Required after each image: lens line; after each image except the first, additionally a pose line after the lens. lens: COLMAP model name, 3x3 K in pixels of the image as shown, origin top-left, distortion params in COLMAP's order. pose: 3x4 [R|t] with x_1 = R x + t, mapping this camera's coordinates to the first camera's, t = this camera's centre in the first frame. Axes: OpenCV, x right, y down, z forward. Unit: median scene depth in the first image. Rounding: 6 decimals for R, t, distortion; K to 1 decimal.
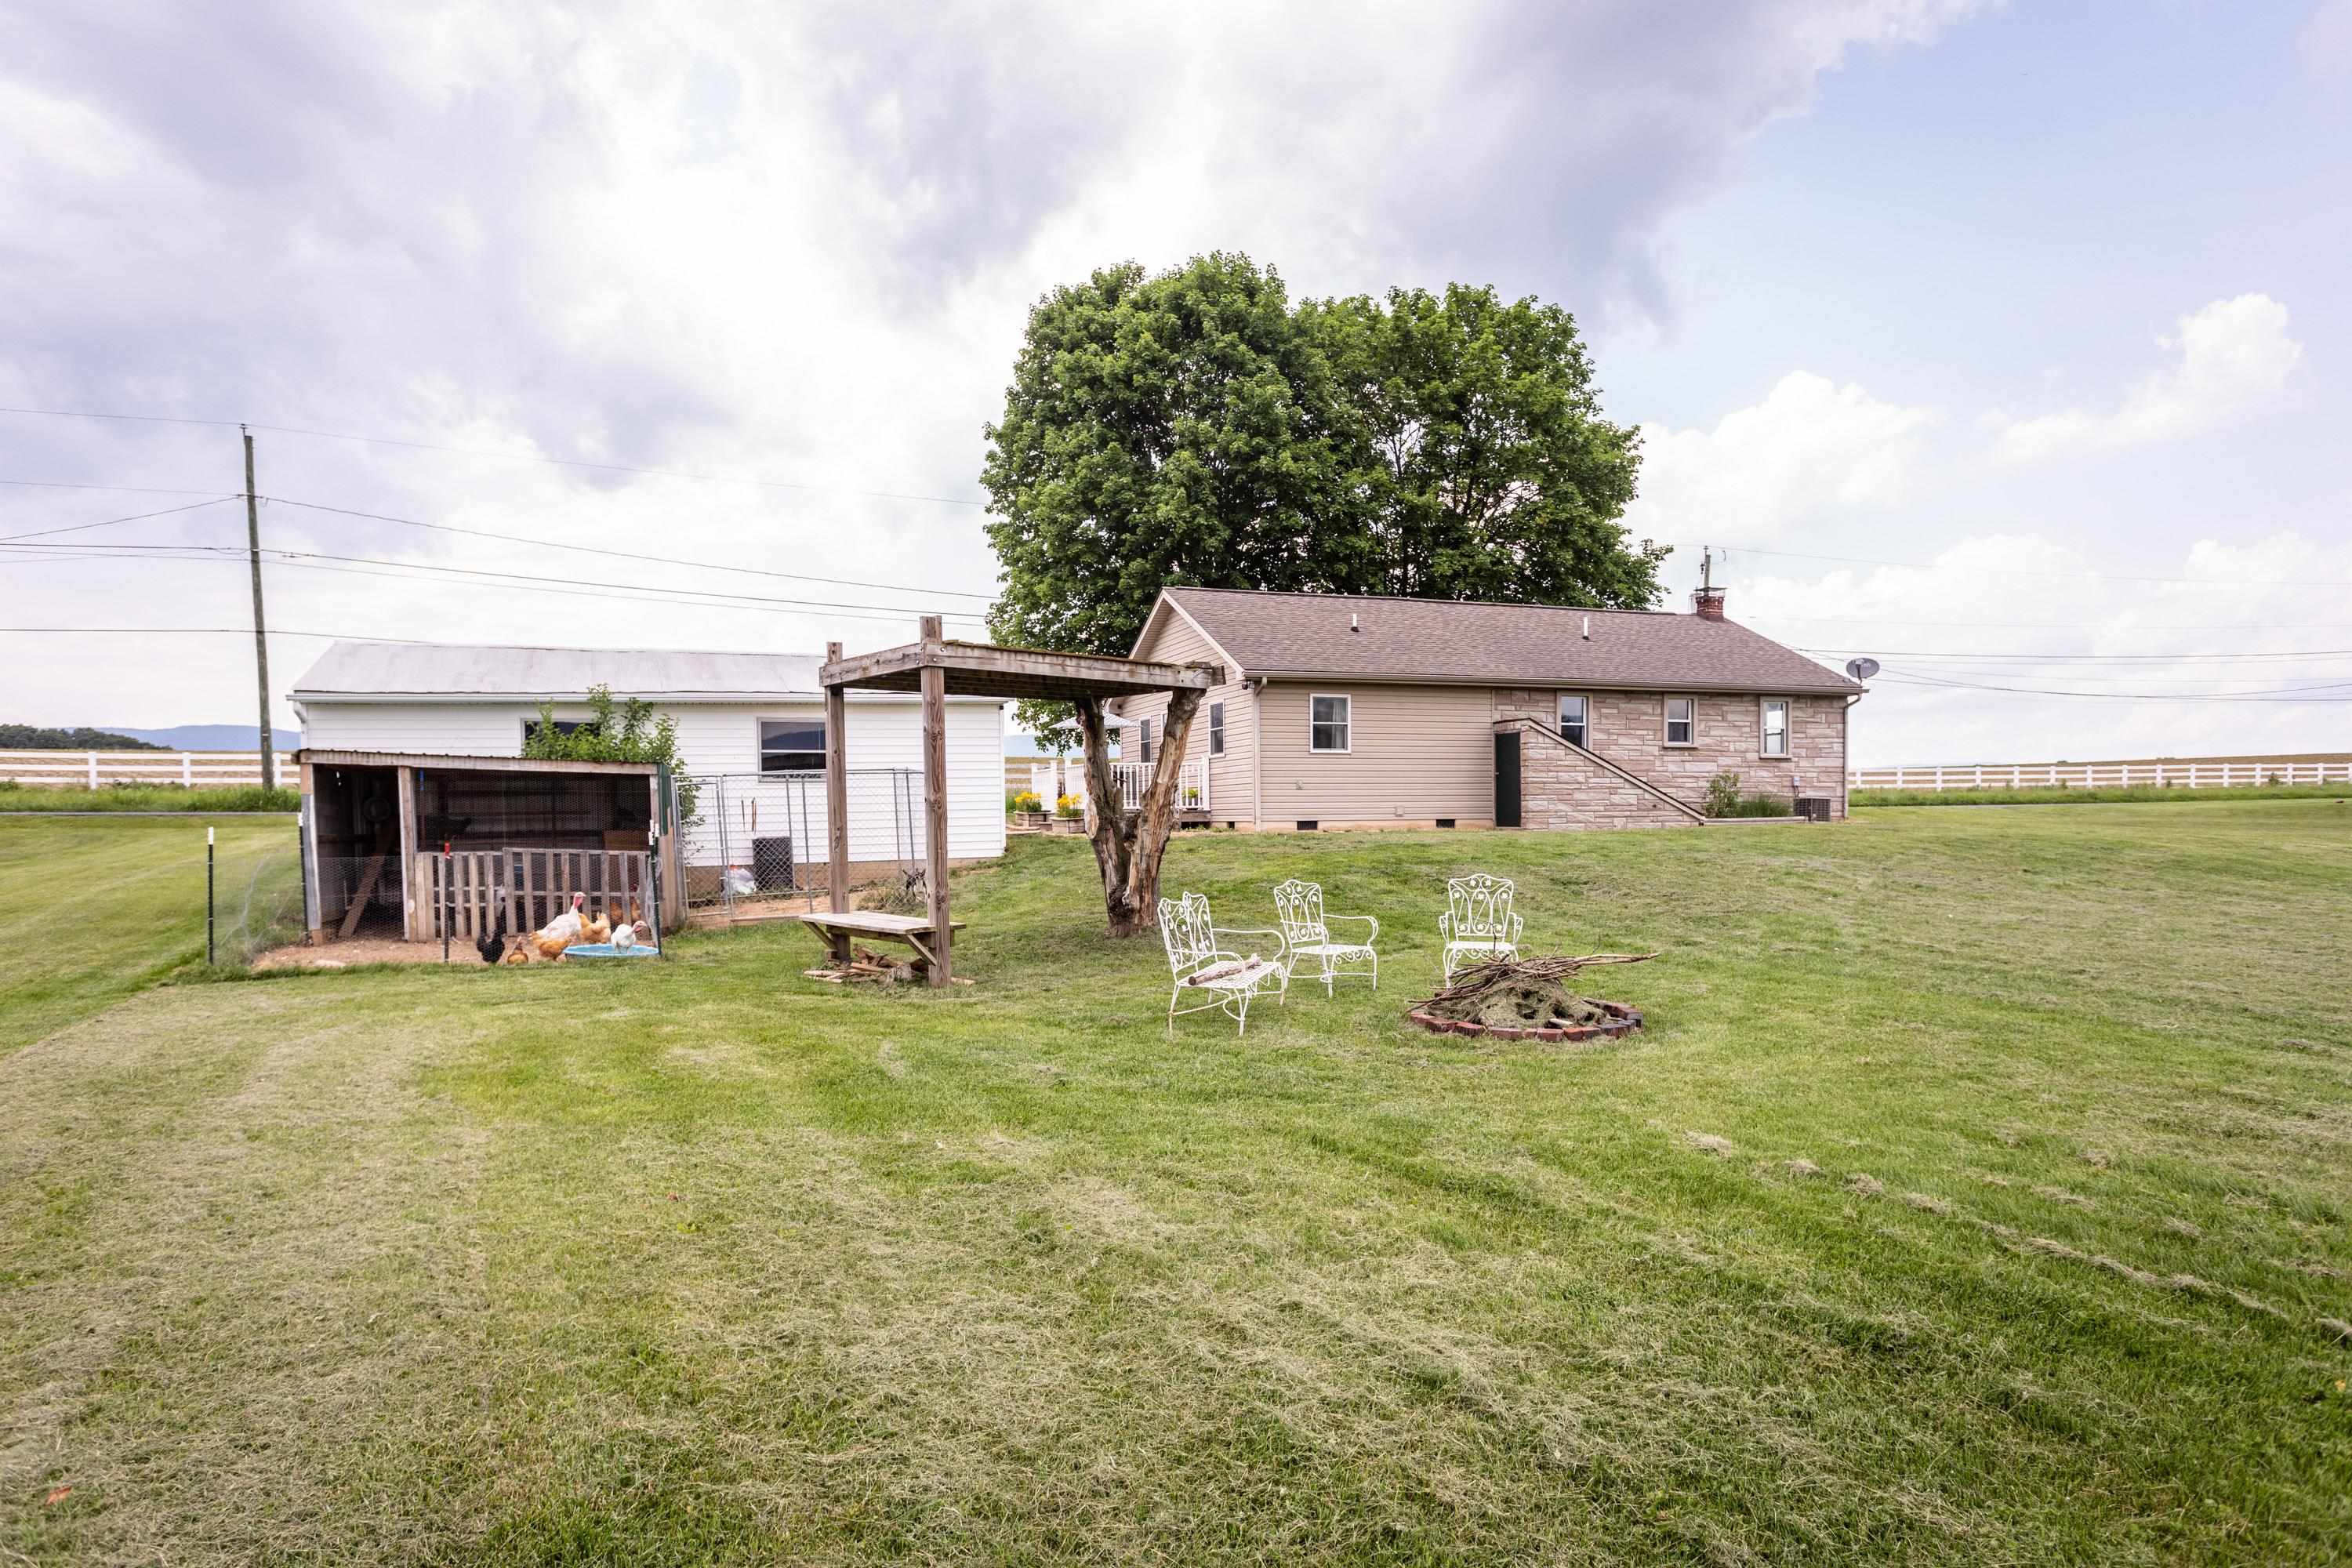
lens RADIAL K [[1409.2, 0, 1203.8], [0, 1409.2, 807.2], [0, 0, 1]] dist [-0.015330, 0.000513]
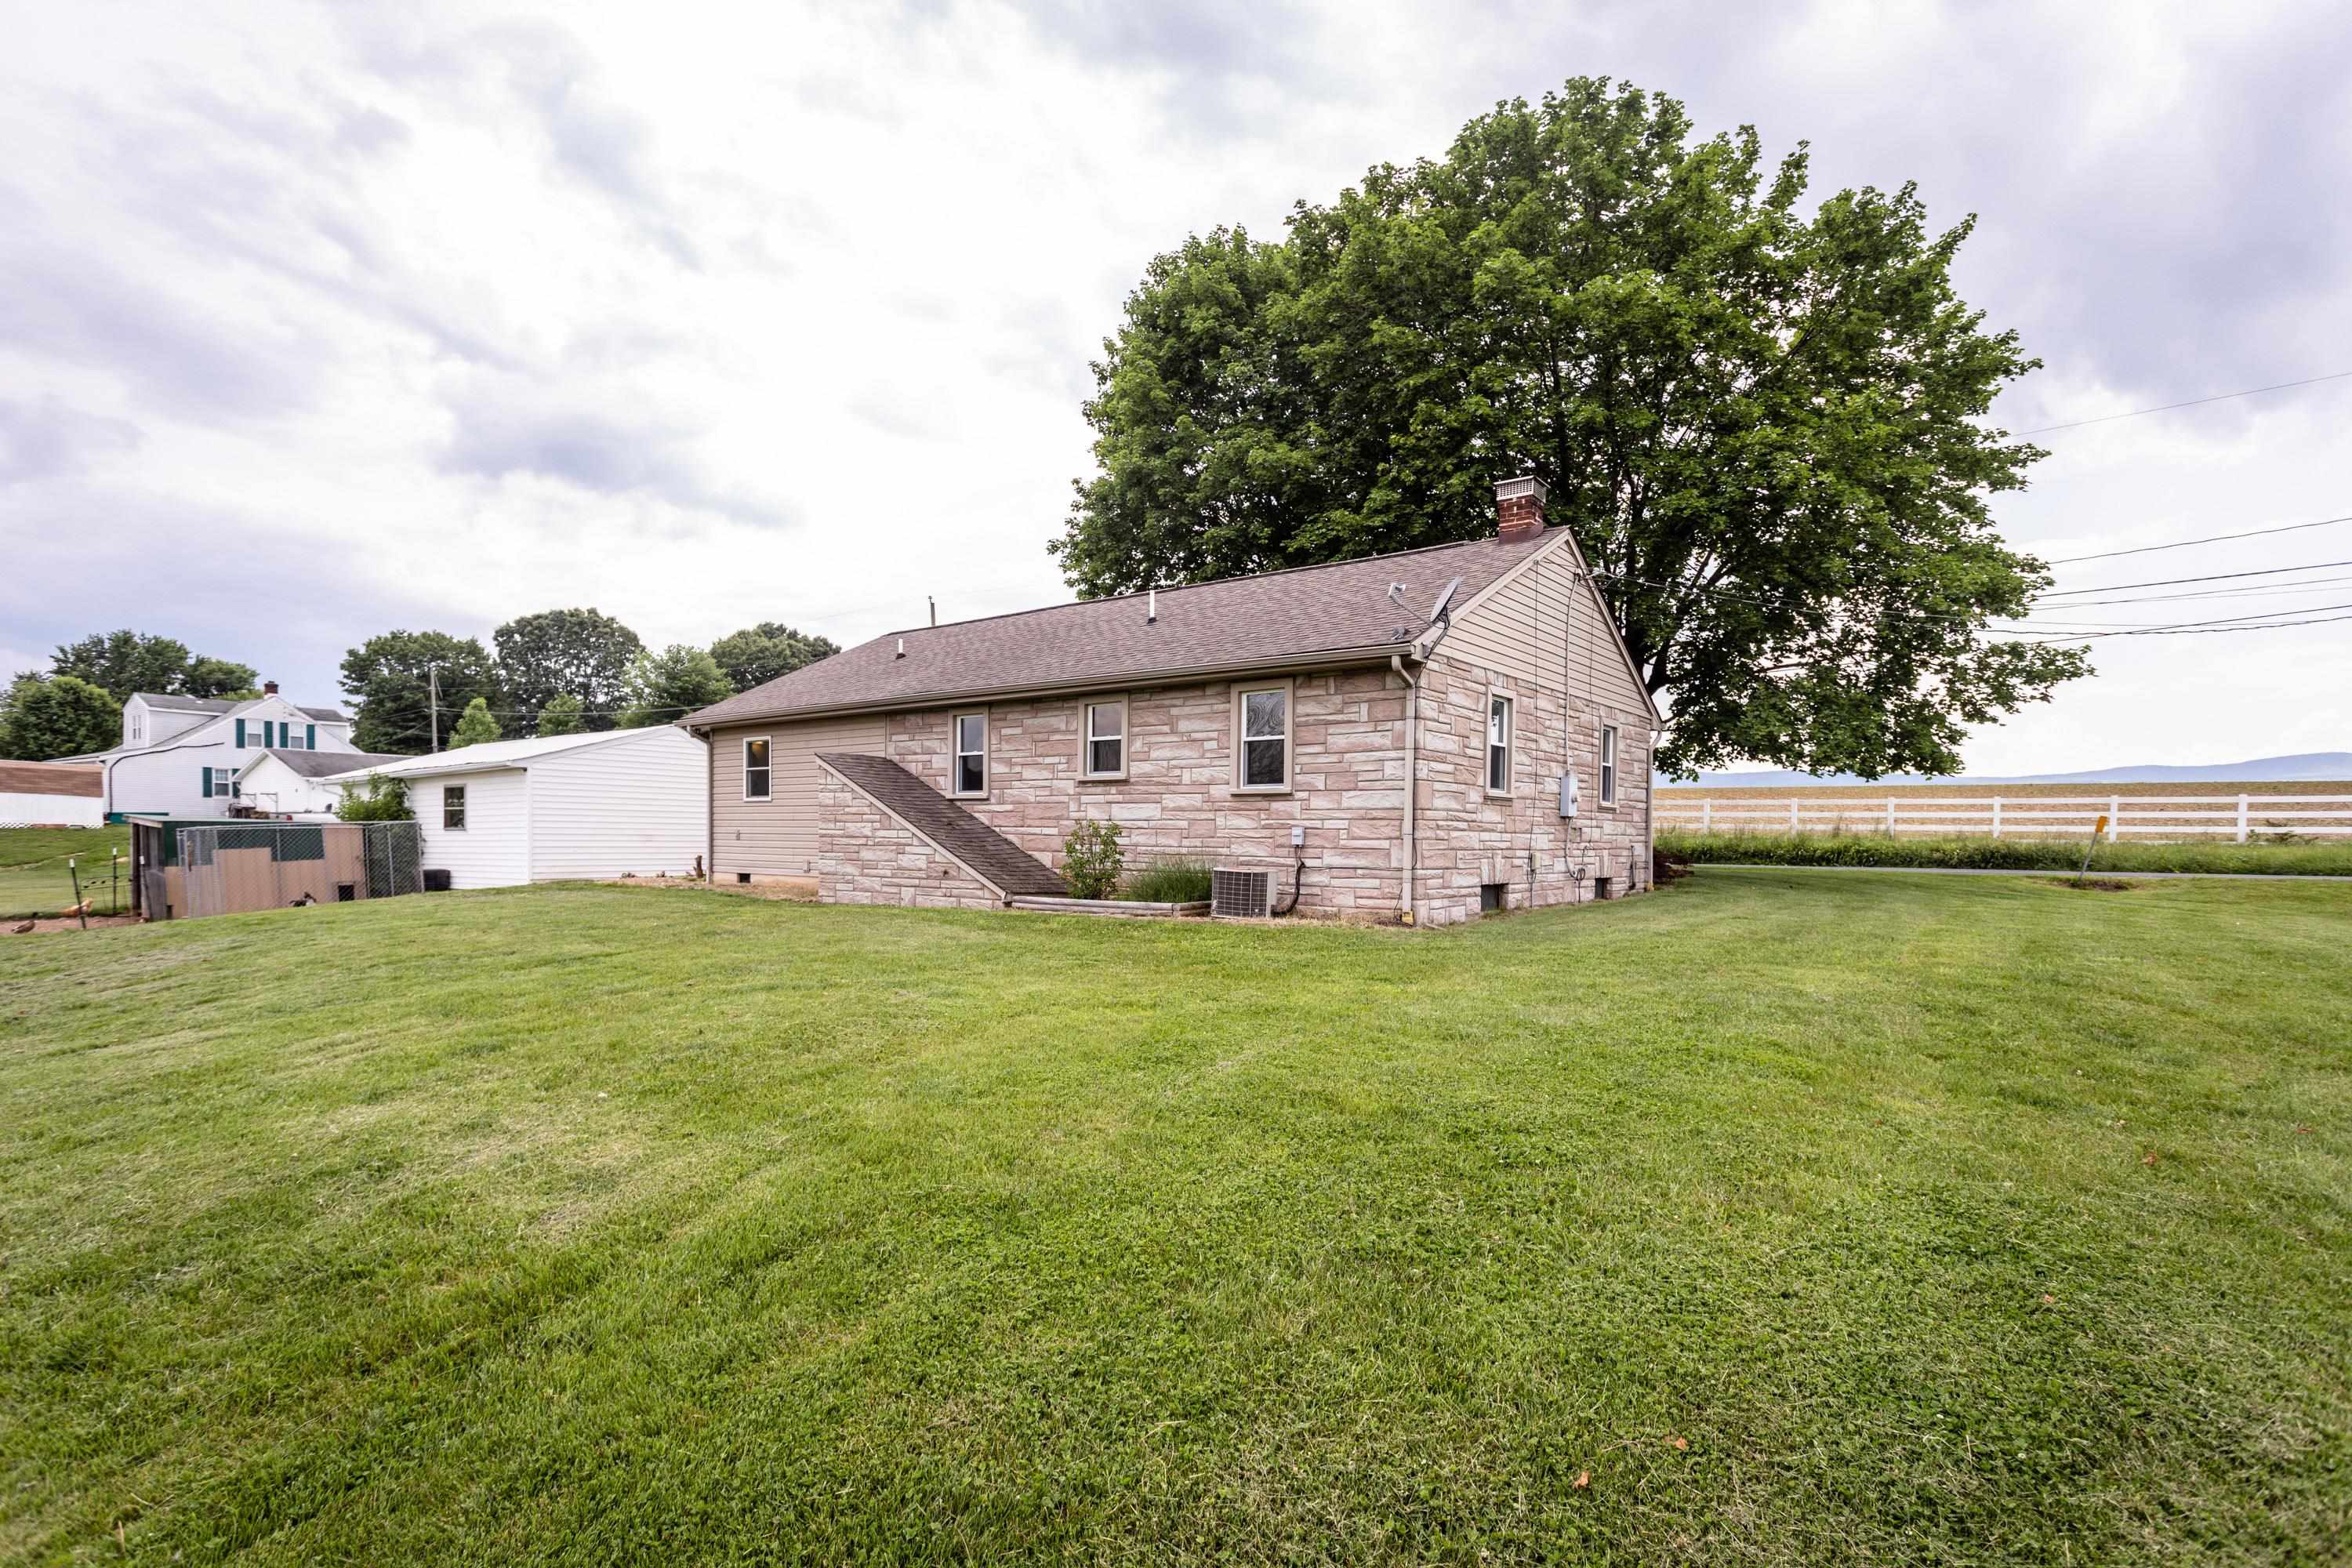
lens RADIAL K [[1135.9, 0, 1158.6], [0, 1135.9, 803.8], [0, 0, 1]] dist [0.002474, 0.001173]
pose [[0.518172, -0.006449, -0.855252, 0.789701], [-0.006371, 0.999915, -0.011400, -0.026730], [0.855253, 0.011356, 0.518087, 0.764516]]
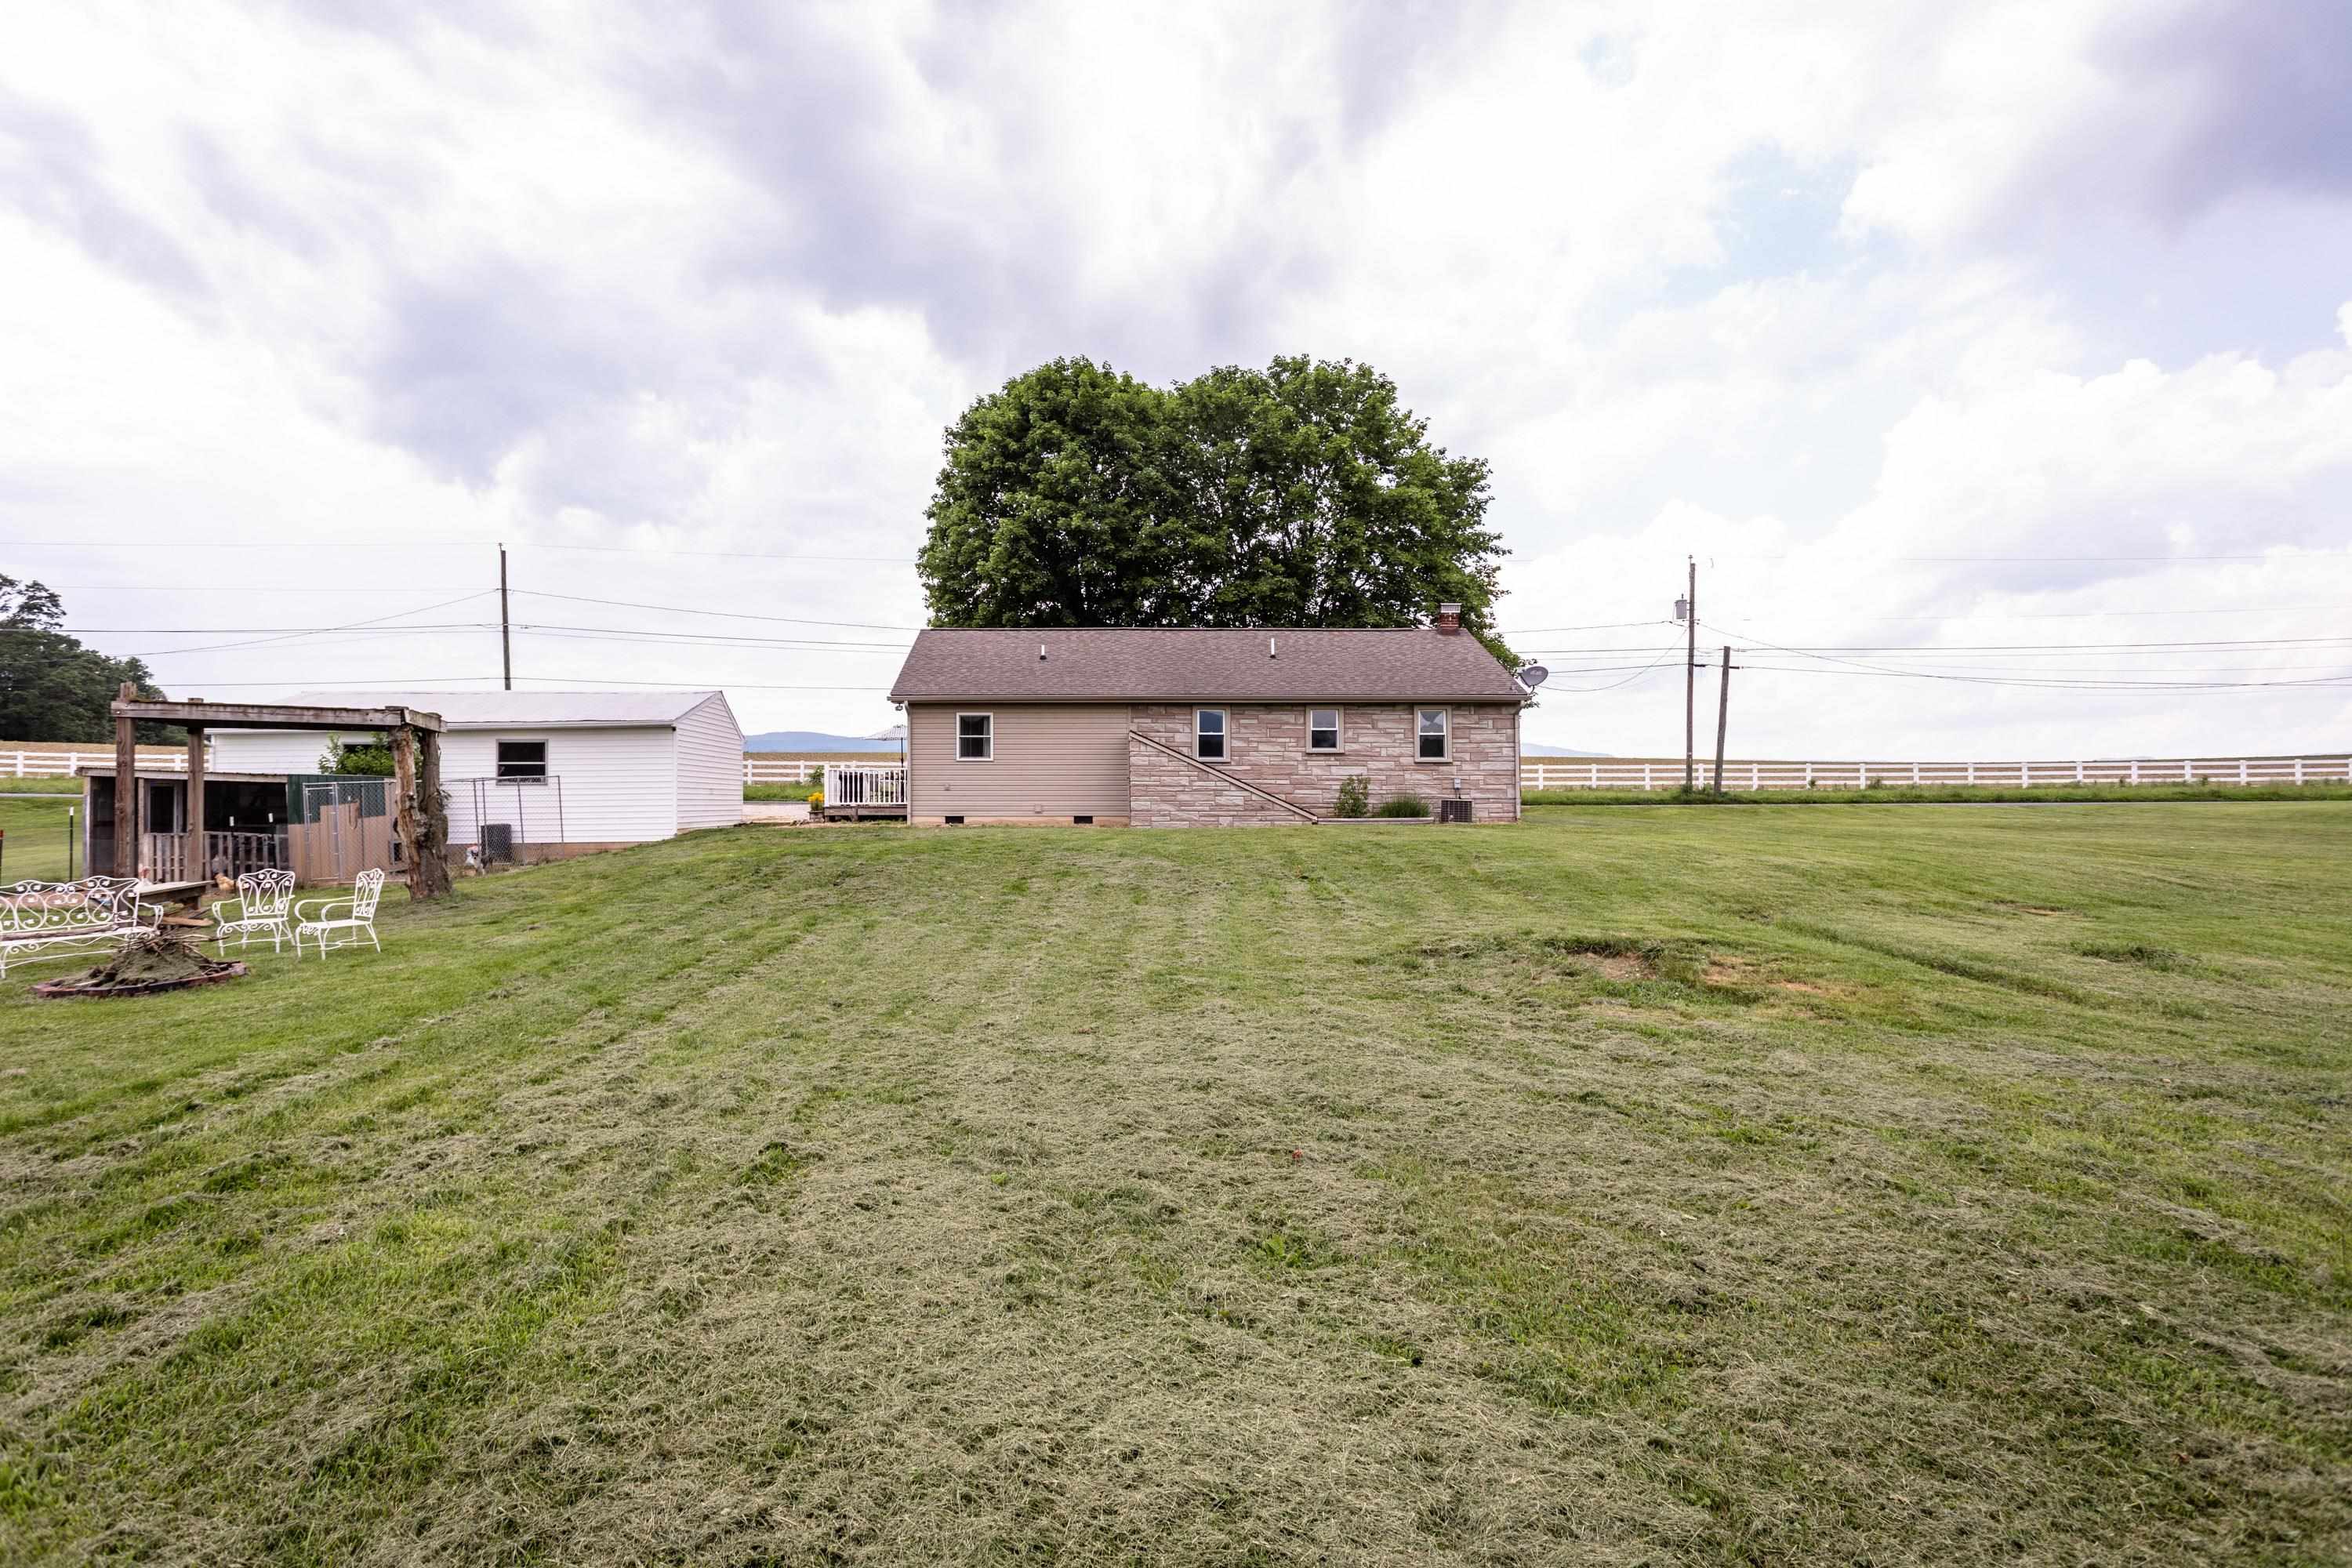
lens RADIAL K [[1135.9, 0, 1087.8], [0, 1135.9, 729.1], [0, 0, 1]] dist [0.002474, 0.001173]
pose [[0.936785, -0.012273, -0.349690, 0.479786], [-0.006953, 0.998534, -0.053672, -0.012317], [0.349836, 0.052711, 0.935327, 0.100940]]
